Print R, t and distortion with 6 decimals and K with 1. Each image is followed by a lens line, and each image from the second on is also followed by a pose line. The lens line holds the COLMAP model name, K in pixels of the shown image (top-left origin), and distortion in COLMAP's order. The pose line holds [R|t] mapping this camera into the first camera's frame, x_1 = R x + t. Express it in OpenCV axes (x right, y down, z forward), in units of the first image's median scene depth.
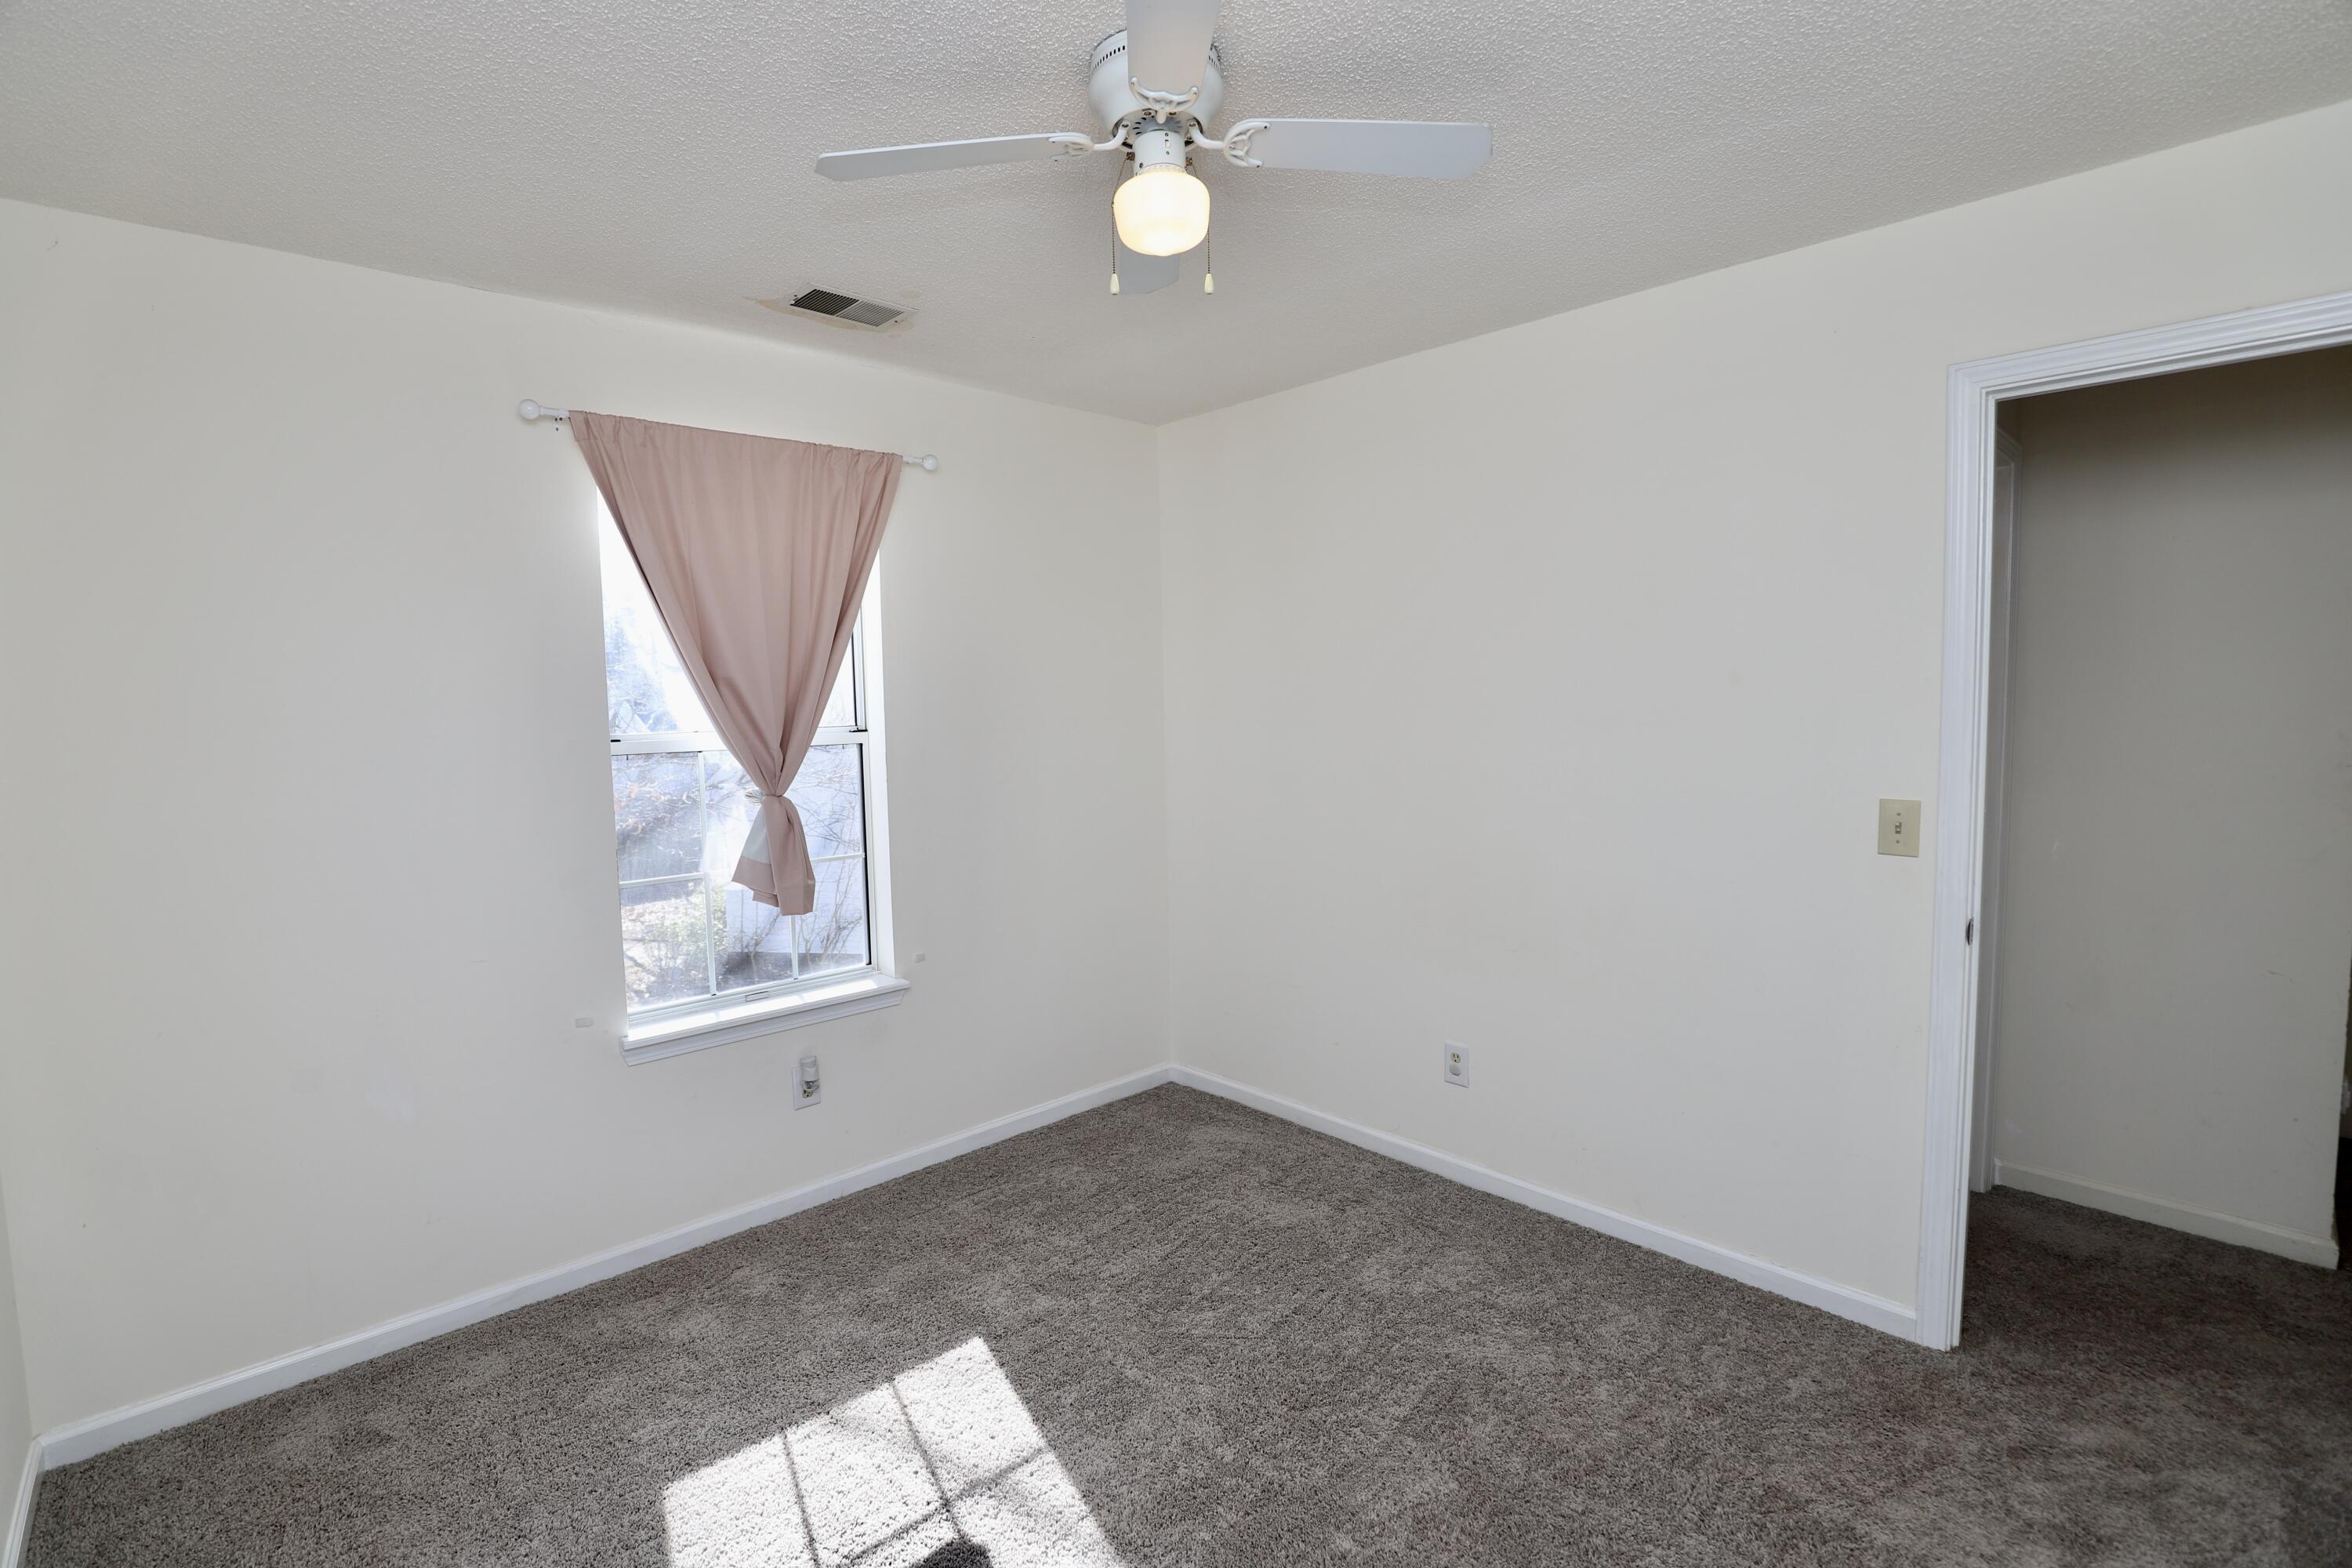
lens RADIAL K [[1082.2, 0, 1173.6], [0, 1082.2, 778.3], [0, 0, 1]] dist [-0.035914, 0.006802]
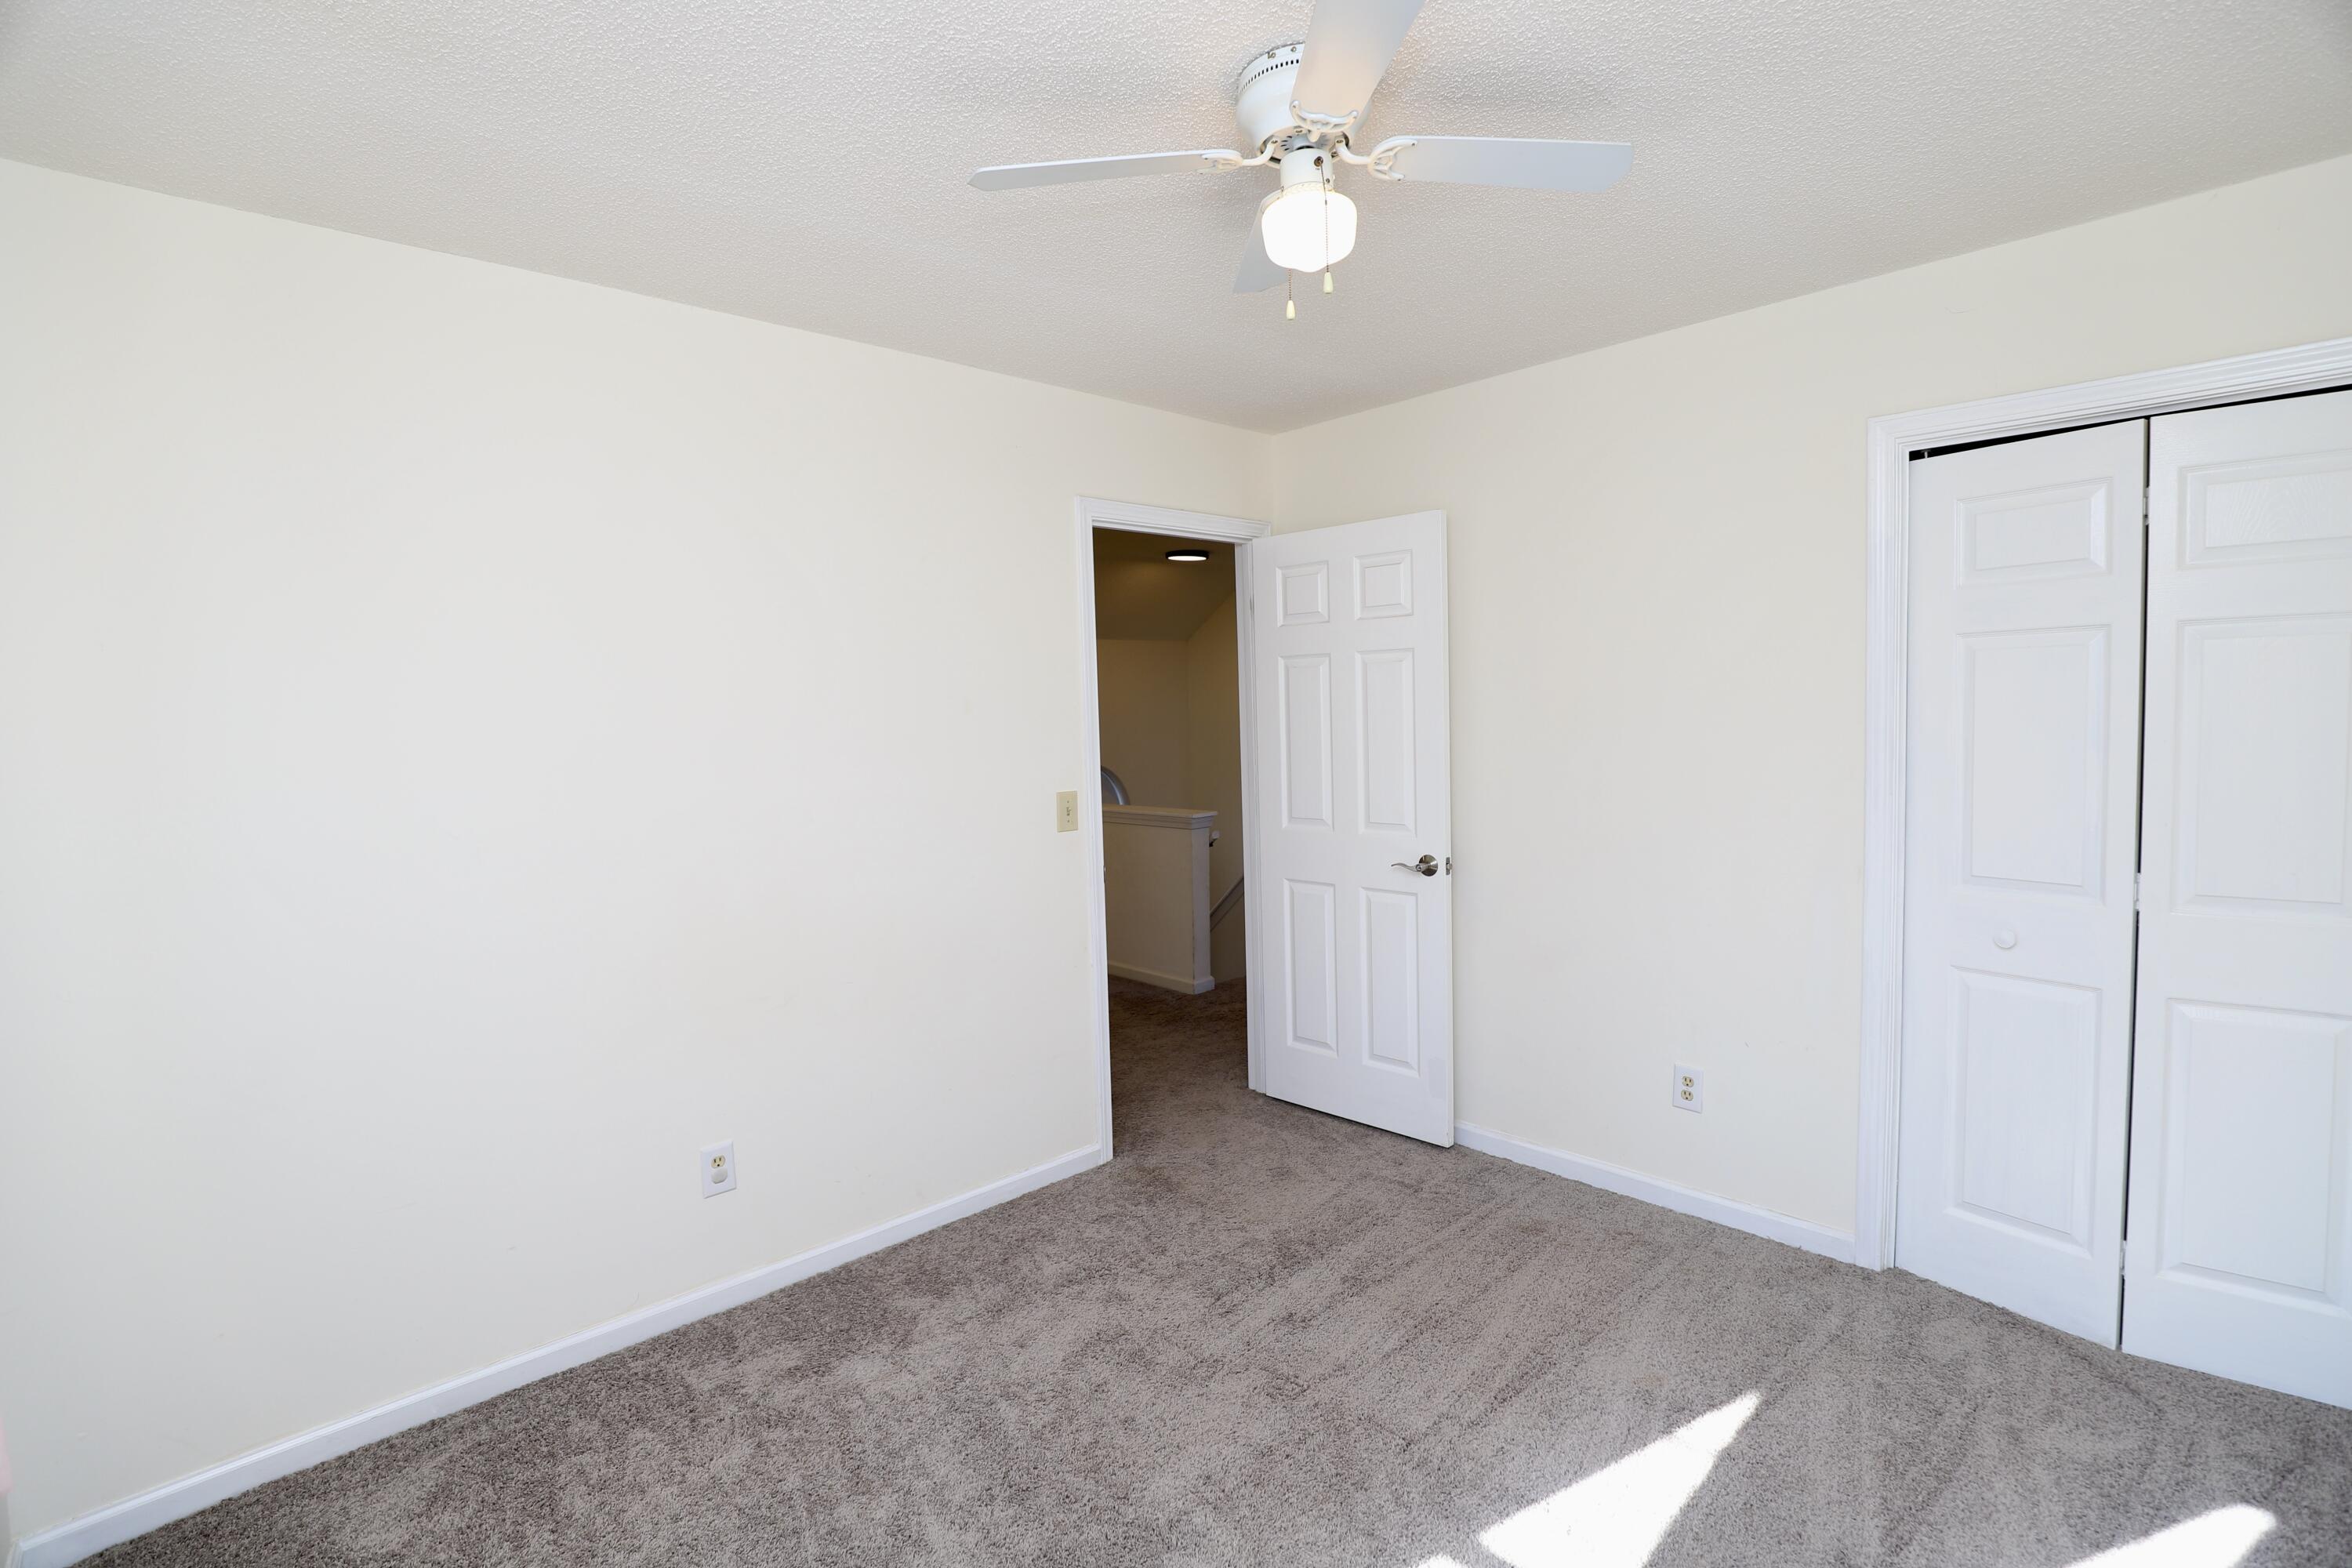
lens RADIAL K [[1081.7, 0, 1184.5], [0, 1081.7, 787.5], [0, 0, 1]] dist [-0.034237, 0.007344]
pose [[-0.009253, -0.048291, 0.998790, -0.655539], [0.102706, 0.993505, 0.048987, -0.033442], [-0.994669, 0.103035, -0.004233, 0.744387]]
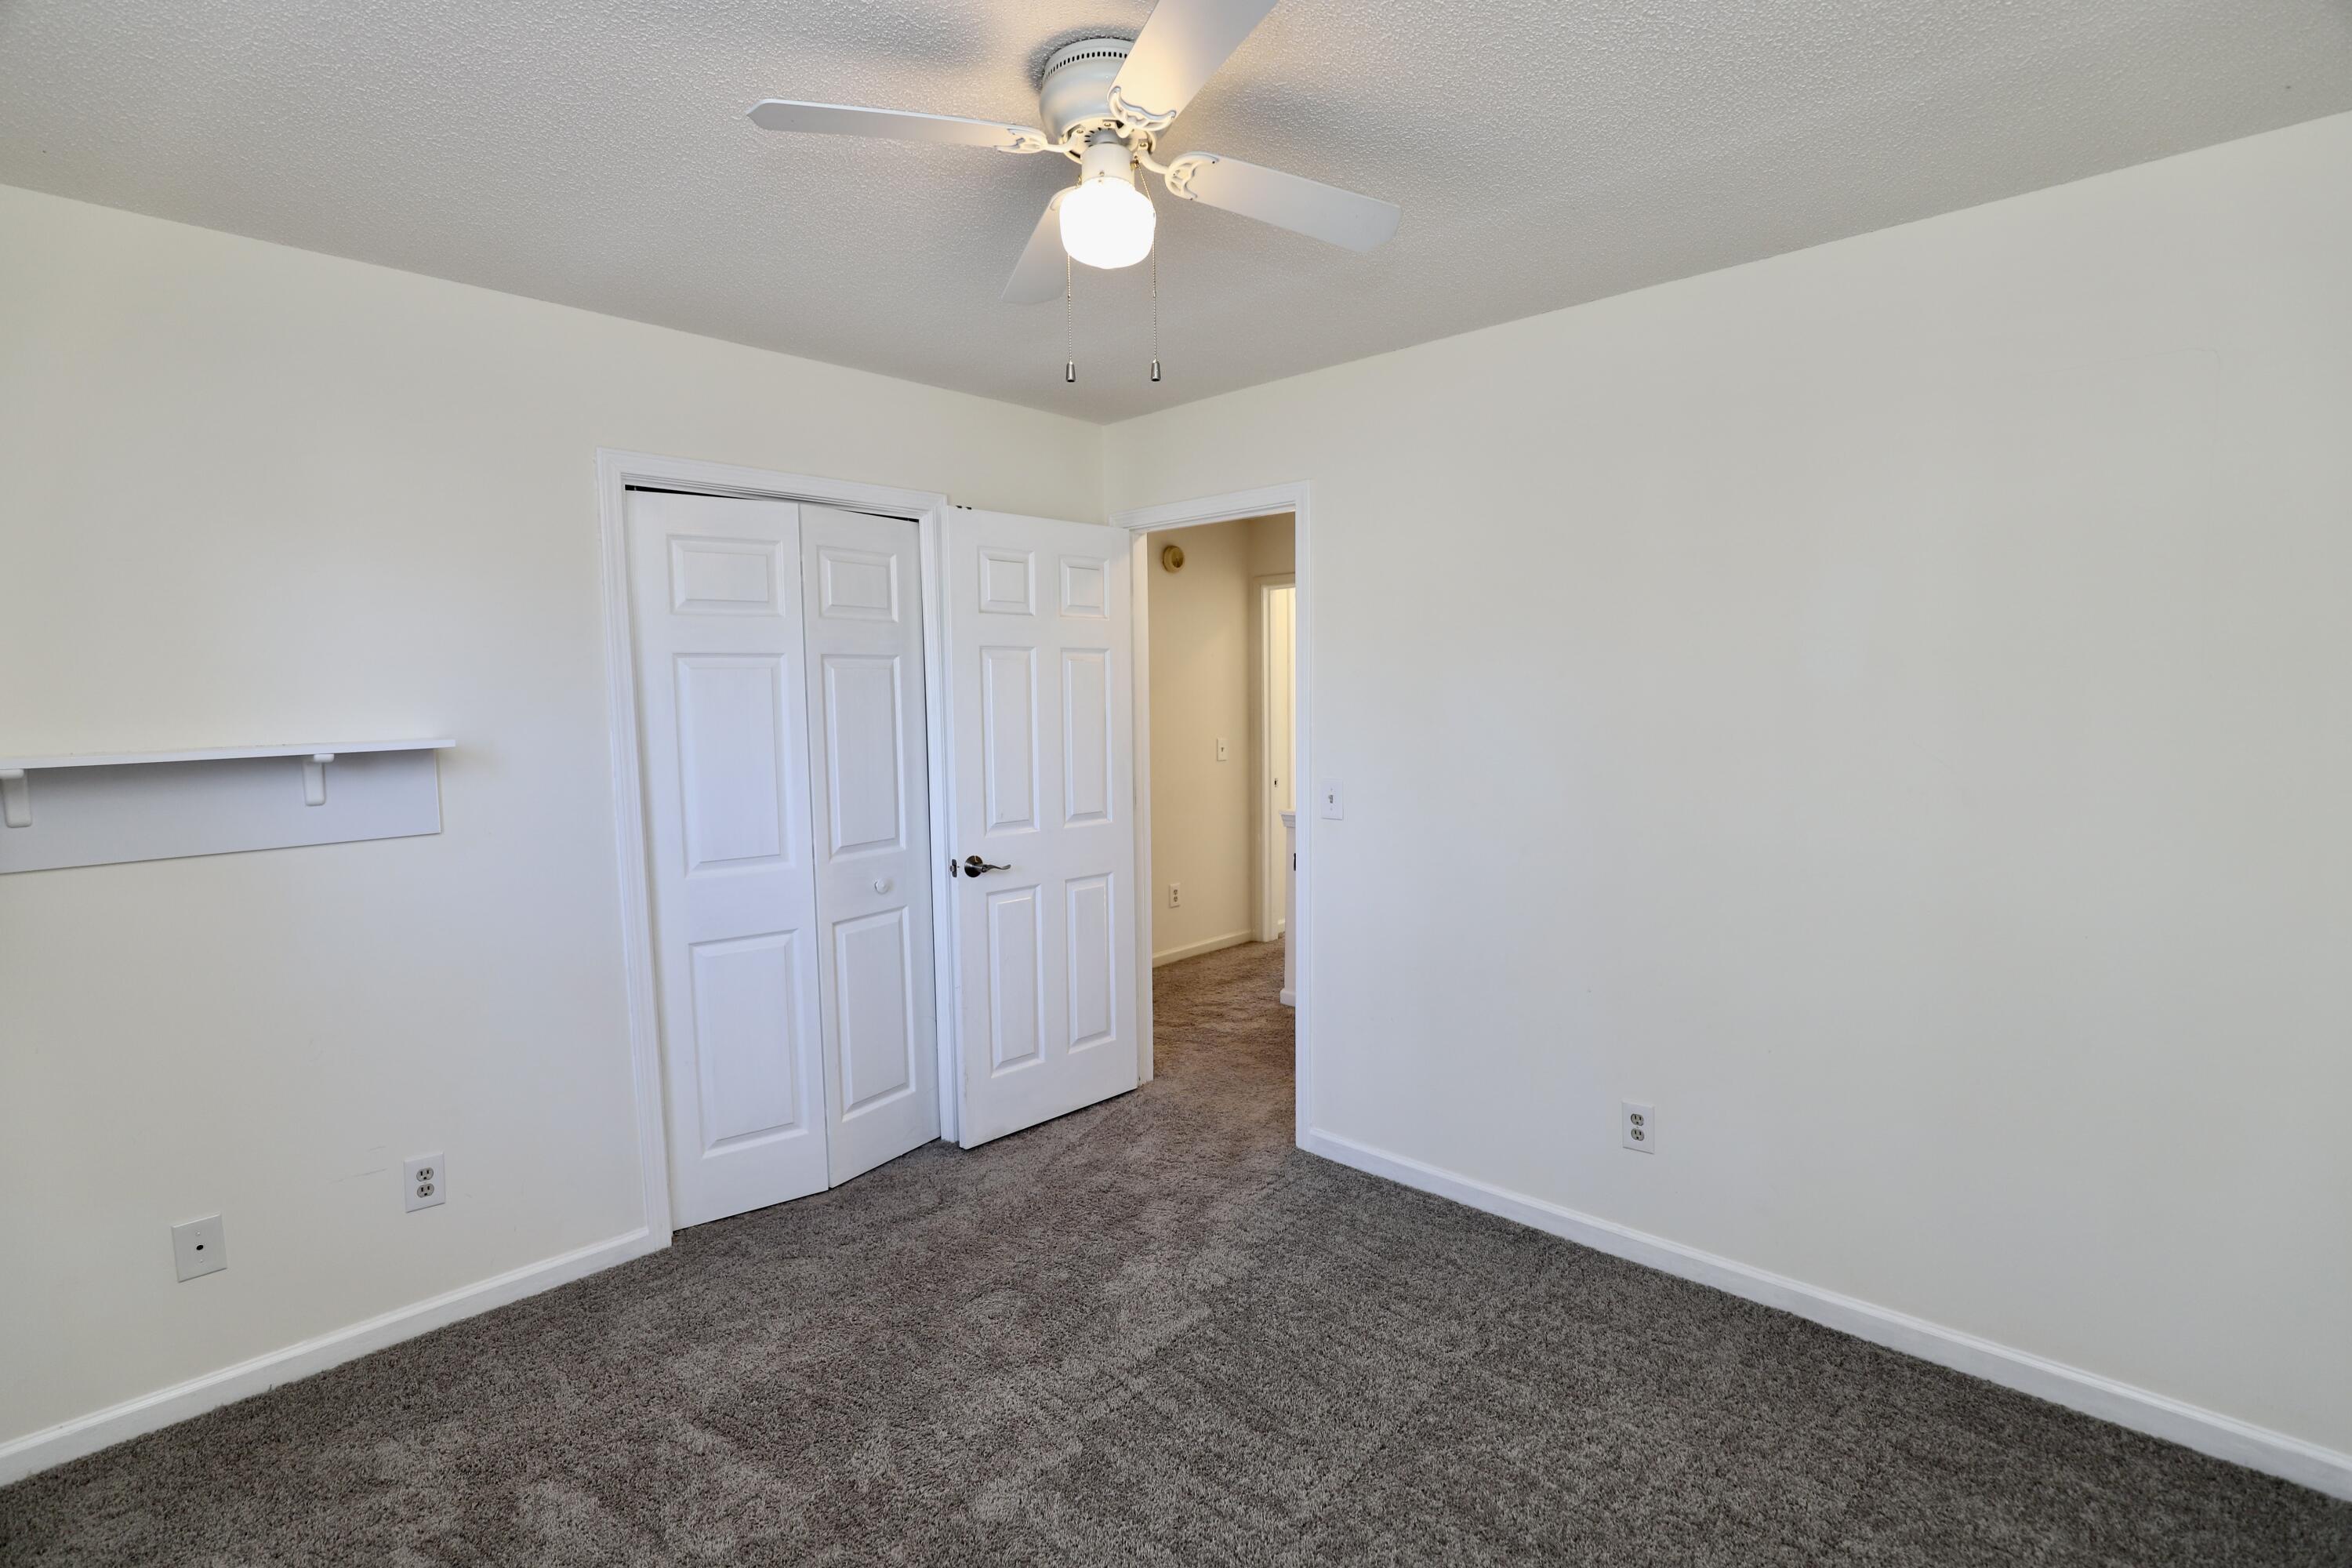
lens RADIAL K [[1090.1, 0, 1176.0], [0, 1090.1, 784.0], [0, 0, 1]] dist [-0.037783, 0.008480]
pose [[-0.997862, 0.039676, -0.051935, -0.163334], [0.029981, 0.983989, 0.175690, -0.099181], [0.058075, 0.173757, -0.983075, 1.162015]]
